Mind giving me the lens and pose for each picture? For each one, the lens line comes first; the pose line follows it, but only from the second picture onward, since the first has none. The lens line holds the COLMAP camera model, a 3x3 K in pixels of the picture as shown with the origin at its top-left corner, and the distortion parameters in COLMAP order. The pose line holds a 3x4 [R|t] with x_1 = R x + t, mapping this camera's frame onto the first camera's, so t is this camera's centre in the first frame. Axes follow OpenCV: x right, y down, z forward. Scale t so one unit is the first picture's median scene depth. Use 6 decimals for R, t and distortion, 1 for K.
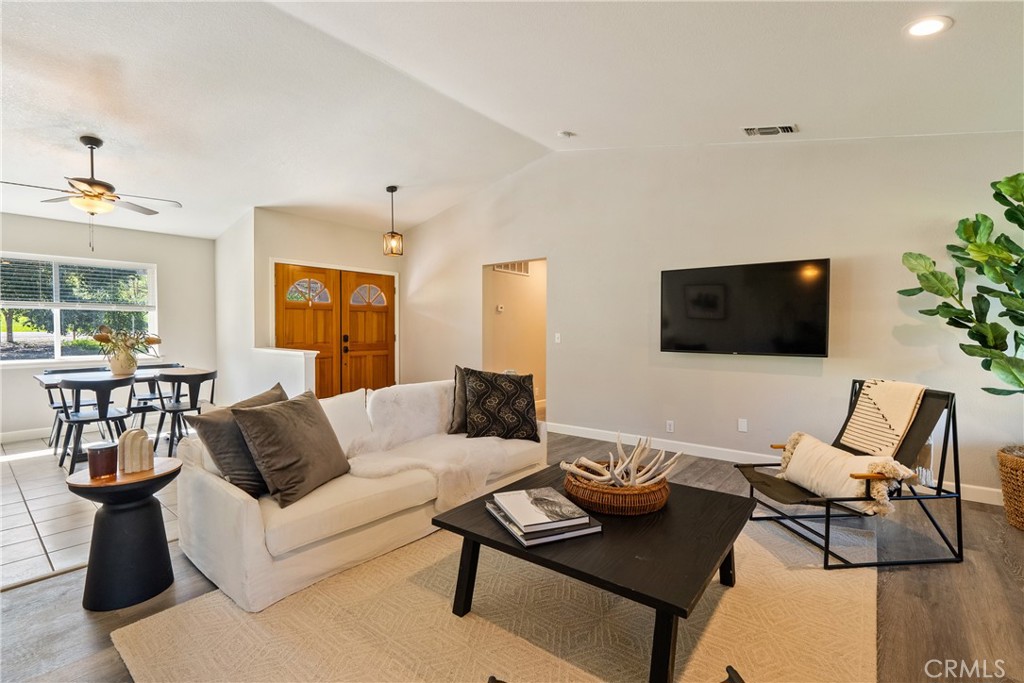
lens RADIAL K [[462.6, 0, 516.6], [0, 462.6, 334.5], [0, 0, 1]] dist [0.002769, 0.000458]
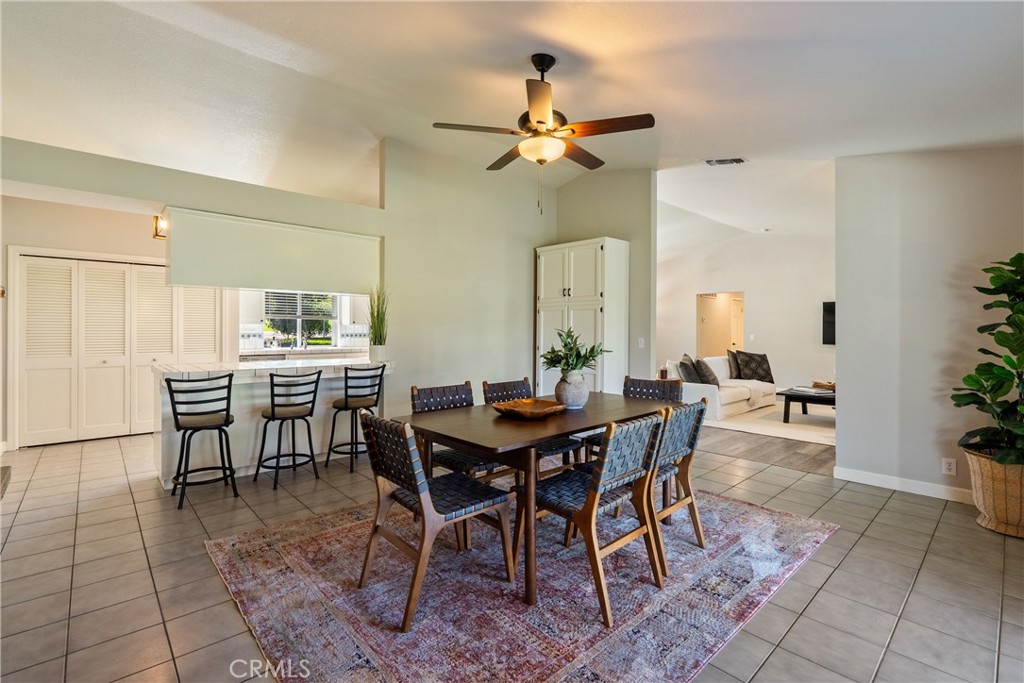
lens RADIAL K [[462.6, 0, 516.6], [0, 462.6, 334.5], [0, 0, 1]] dist [0.002769, 0.000458]
pose [[0.988511, -0.001724, -0.151136, -0.788912], [0.000370, 0.999960, -0.008986, 0.015098], [0.151146, 0.008827, 0.988472, -1.302902]]
